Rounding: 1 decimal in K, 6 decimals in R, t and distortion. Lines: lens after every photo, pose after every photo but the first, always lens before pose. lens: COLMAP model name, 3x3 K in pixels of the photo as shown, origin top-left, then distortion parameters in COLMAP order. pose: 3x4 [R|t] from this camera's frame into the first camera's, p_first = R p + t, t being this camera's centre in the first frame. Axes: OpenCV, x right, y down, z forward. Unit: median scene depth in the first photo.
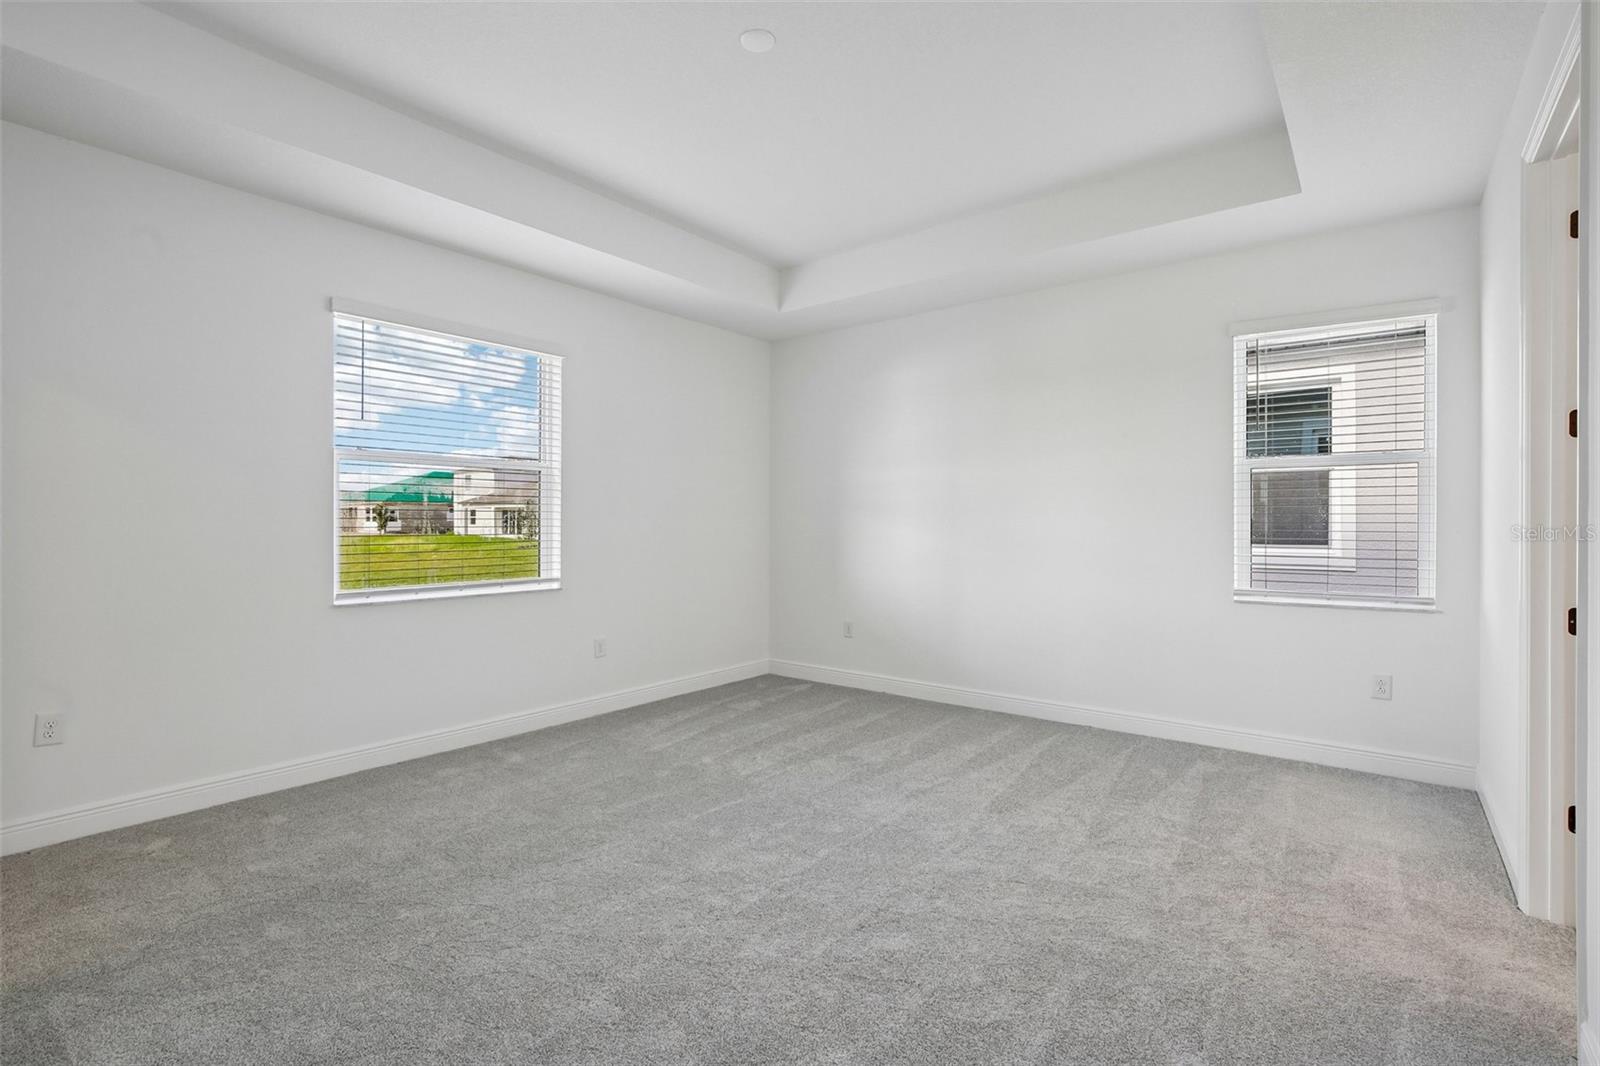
lens RADIAL K [[725.0, 0, 809.5], [0, 725.0, 525.9], [0, 0, 1]] dist [-0.003258, 0.000597]
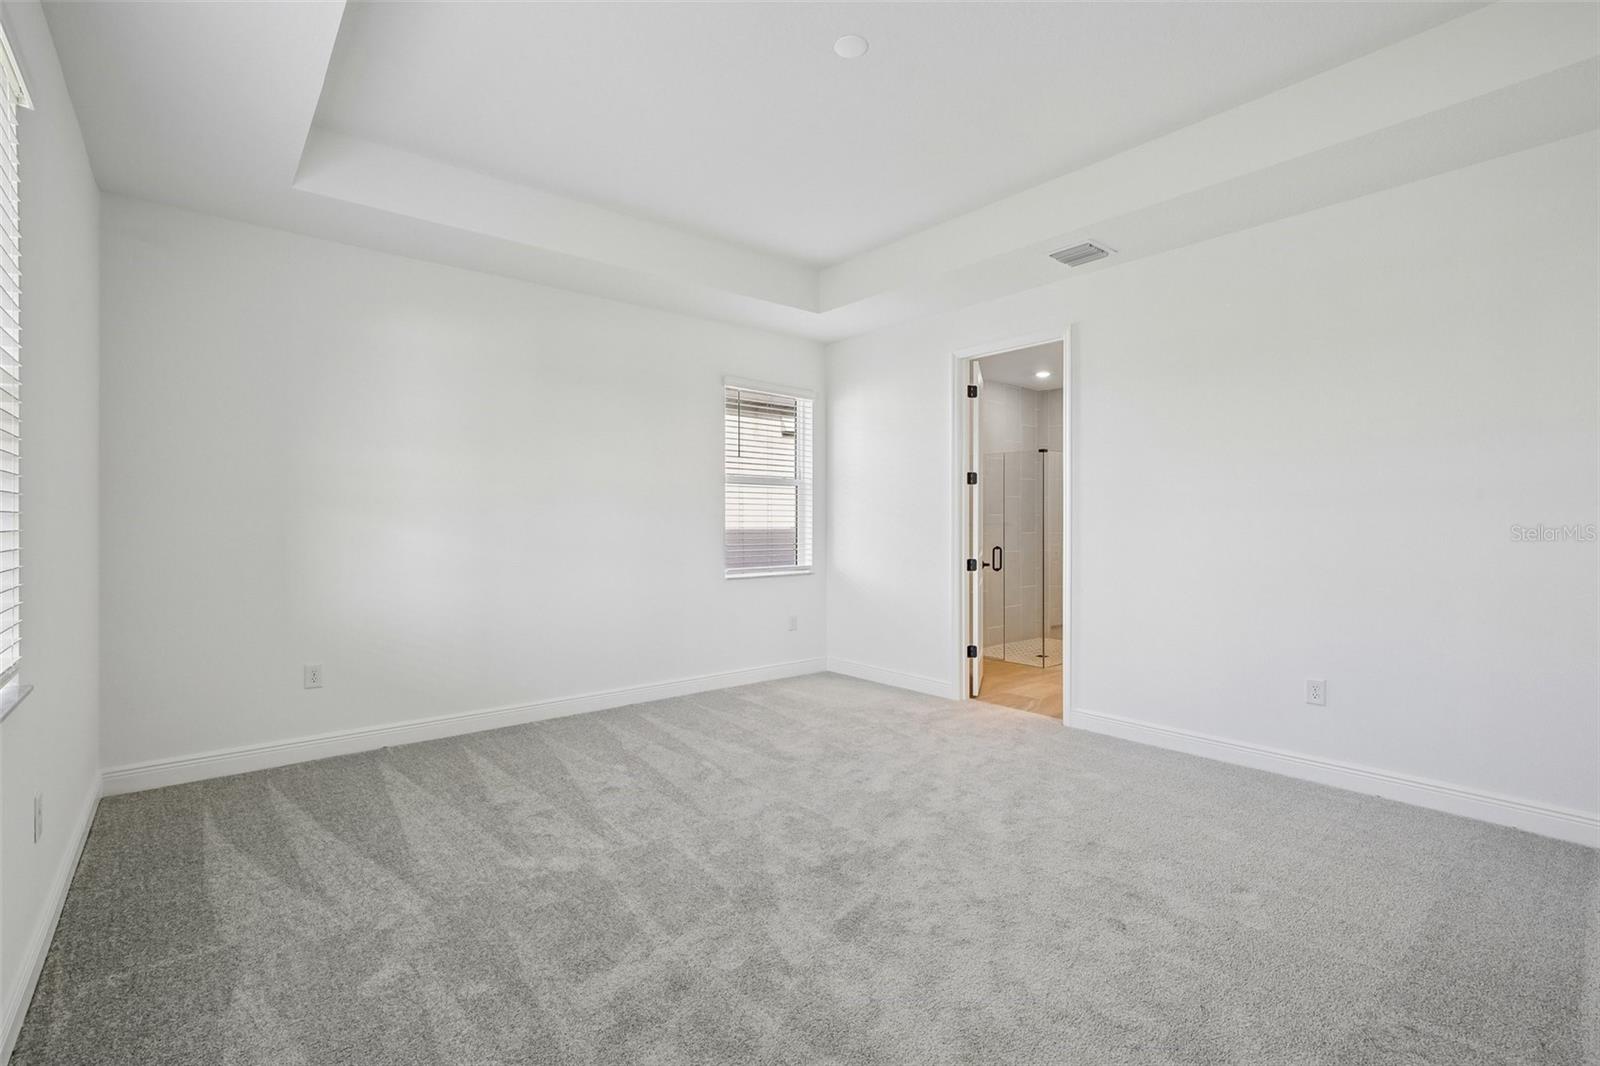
lens RADIAL K [[725.0, 0, 809.5], [0, 725.0, 525.9], [0, 0, 1]] dist [-0.003258, 0.000597]
pose [[0.203237, -0.004756, 0.979118, -0.751576], [-0.000711, 0.999987, 0.005005, -0.004619], [-0.979129, -0.001713, 0.203231, 0.582135]]
